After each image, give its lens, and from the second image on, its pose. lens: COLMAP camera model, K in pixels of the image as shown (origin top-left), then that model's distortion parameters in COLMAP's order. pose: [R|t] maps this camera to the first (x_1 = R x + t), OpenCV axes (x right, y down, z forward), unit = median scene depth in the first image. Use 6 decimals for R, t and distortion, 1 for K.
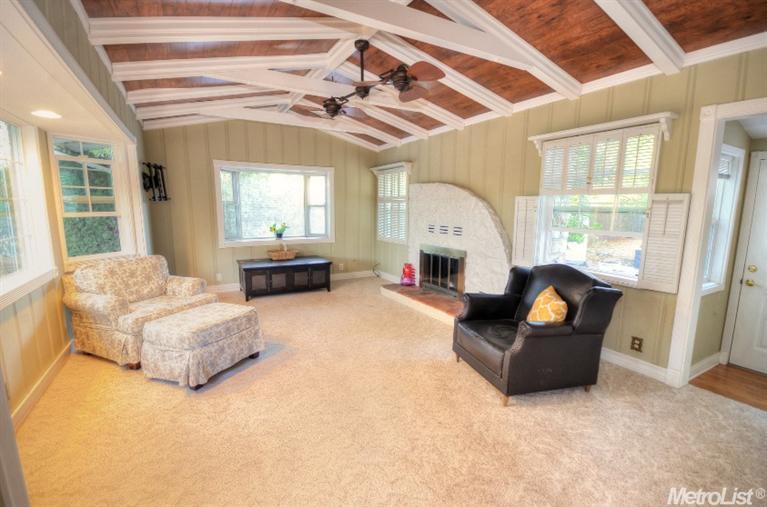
lens RADIAL K [[348.4, 0, 383.5], [0, 348.4, 253.5], [0, 0, 1]] dist [-0.001769, -0.000243]
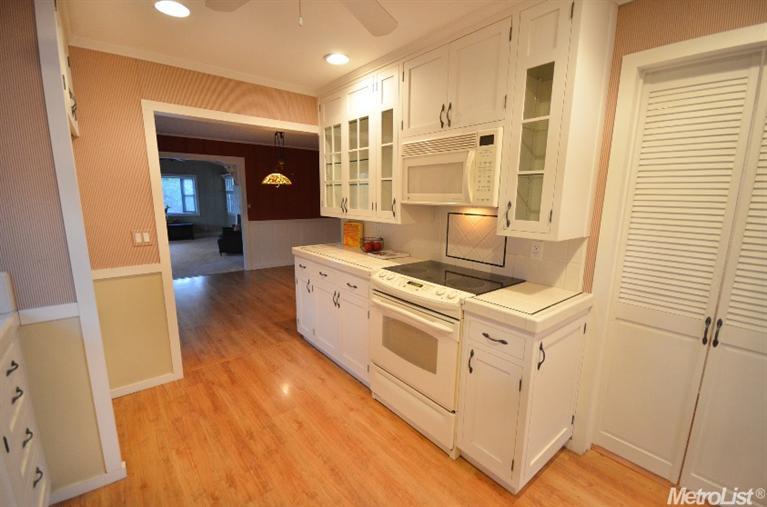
lens RADIAL K [[335.1, 0, 380.1], [0, 335.1, 258.6], [0, 0, 1]] dist [-0.002796, -0.000814]
pose [[0.986406, -0.028020, 0.161923, 0.631322], [0.019791, 0.998440, 0.052215, 0.151632], [-0.163133, -0.048300, 0.985421, -1.141739]]
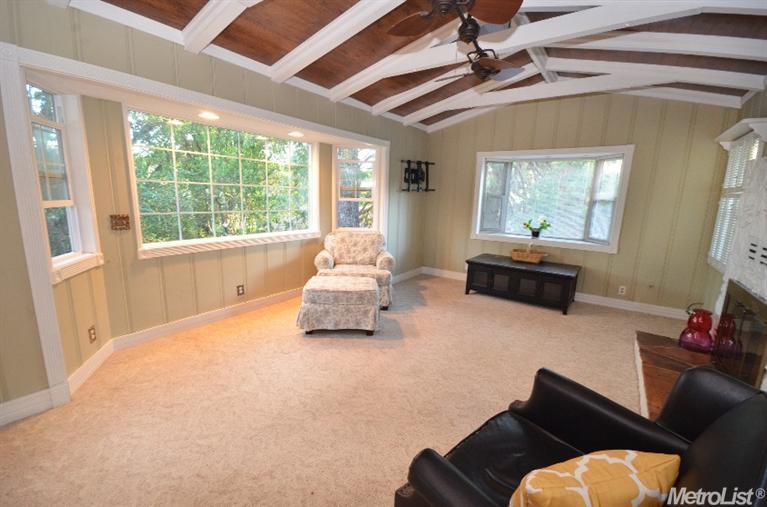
lens RADIAL K [[335.1, 0, 380.1], [0, 335.1, 258.6], [0, 0, 1]] dist [-0.002796, -0.000814]
pose [[0.419315, 0.176937, -0.890431, 0.325768], [-0.152922, 0.980574, 0.122836, -0.040096], [0.894869, 0.084659, 0.438227, 0.341920]]
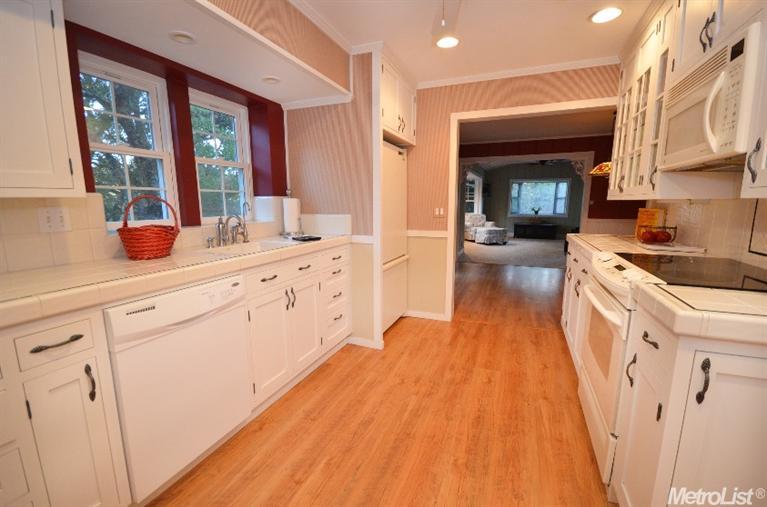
lens RADIAL K [[335.1, 0, 380.1], [0, 335.1, 258.6], [0, 0, 1]] dist [-0.002796, -0.000814]
pose [[0.614543, 0.125516, -0.778834, 0.834894], [-0.106195, 0.991438, 0.075985, 0.194055], [0.781703, 0.036012, 0.622610, -1.128665]]
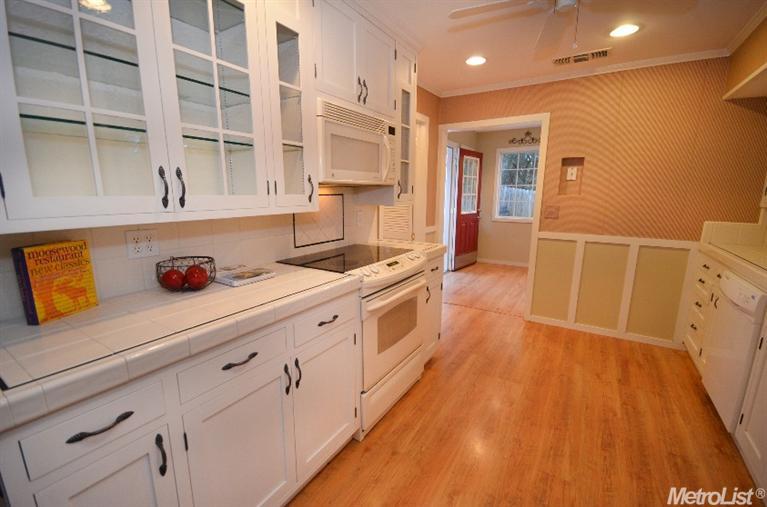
lens RADIAL K [[335.1, 0, 380.1], [0, 335.1, 258.6], [0, 0, 1]] dist [-0.002796, -0.000814]
pose [[-0.470439, -0.182658, 0.863321, 0.409109], [0.115658, 0.957140, 0.265532, 0.092789], [-0.874820, 0.224767, -0.429150, -0.591476]]
